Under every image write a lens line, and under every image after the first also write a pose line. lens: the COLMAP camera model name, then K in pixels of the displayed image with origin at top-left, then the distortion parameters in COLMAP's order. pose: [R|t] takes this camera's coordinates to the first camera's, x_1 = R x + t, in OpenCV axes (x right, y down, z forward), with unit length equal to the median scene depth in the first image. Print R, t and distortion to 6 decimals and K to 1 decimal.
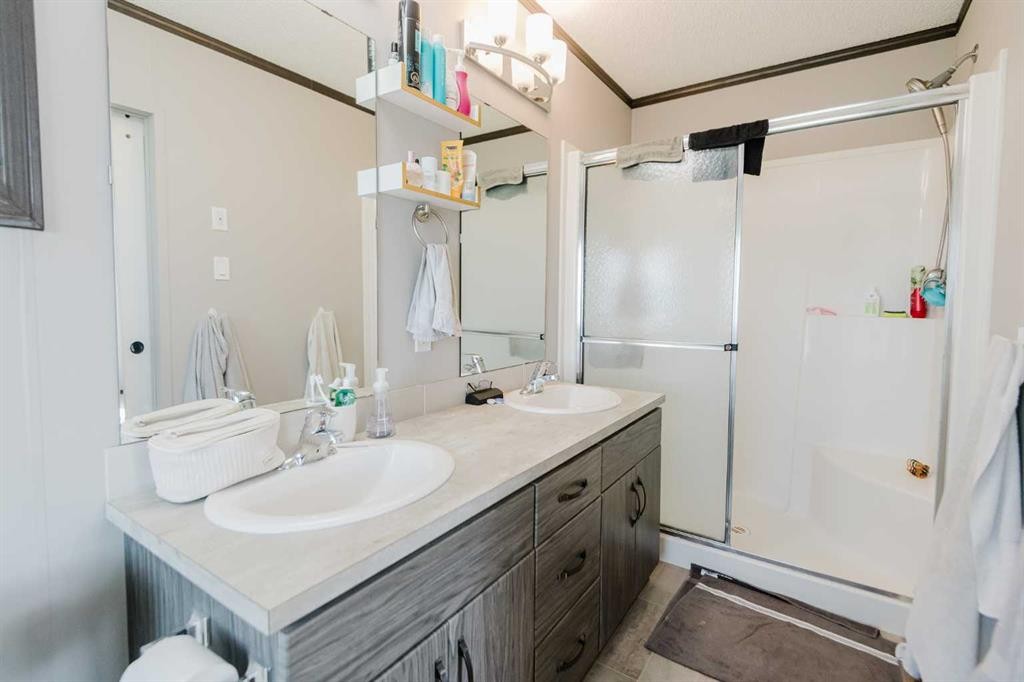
lens RADIAL K [[477.2, 0, 513.8], [0, 477.2, 334.7], [0, 0, 1]] dist [-0.000434, -0.000575]
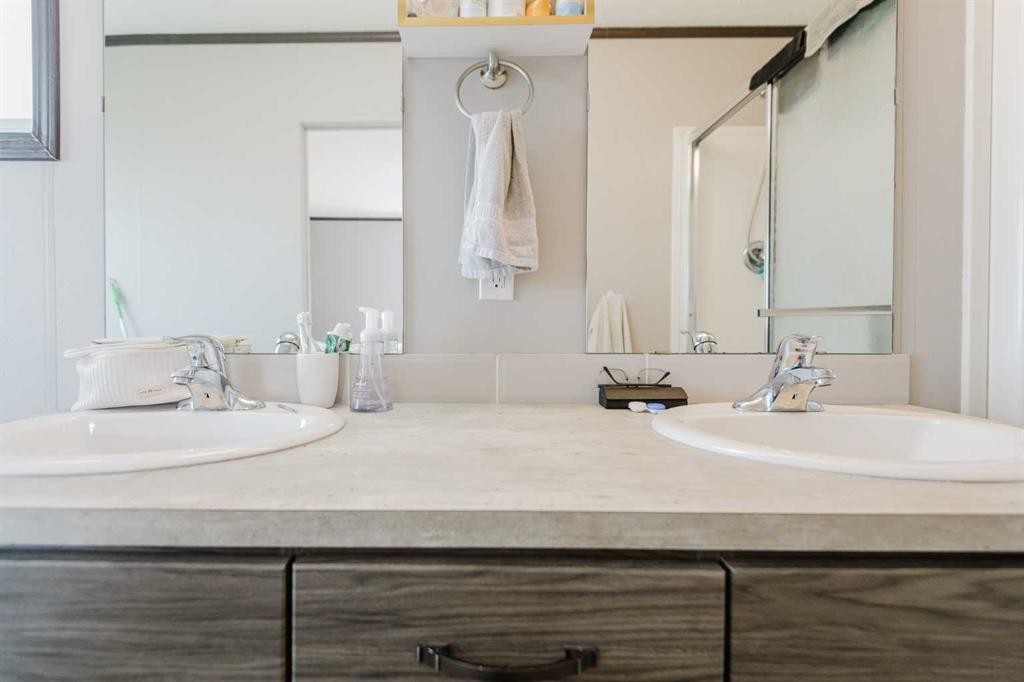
lens RADIAL K [[477.2, 0, 512.0], [0, 477.2, 338.3], [0, 0, 1]] dist [-0.000434, -0.000575]
pose [[0.545387, 0.007323, -0.838153, 0.324757], [-0.059069, 0.997811, -0.029718, 0.098221], [0.836101, 0.065717, 0.544626, 0.663210]]
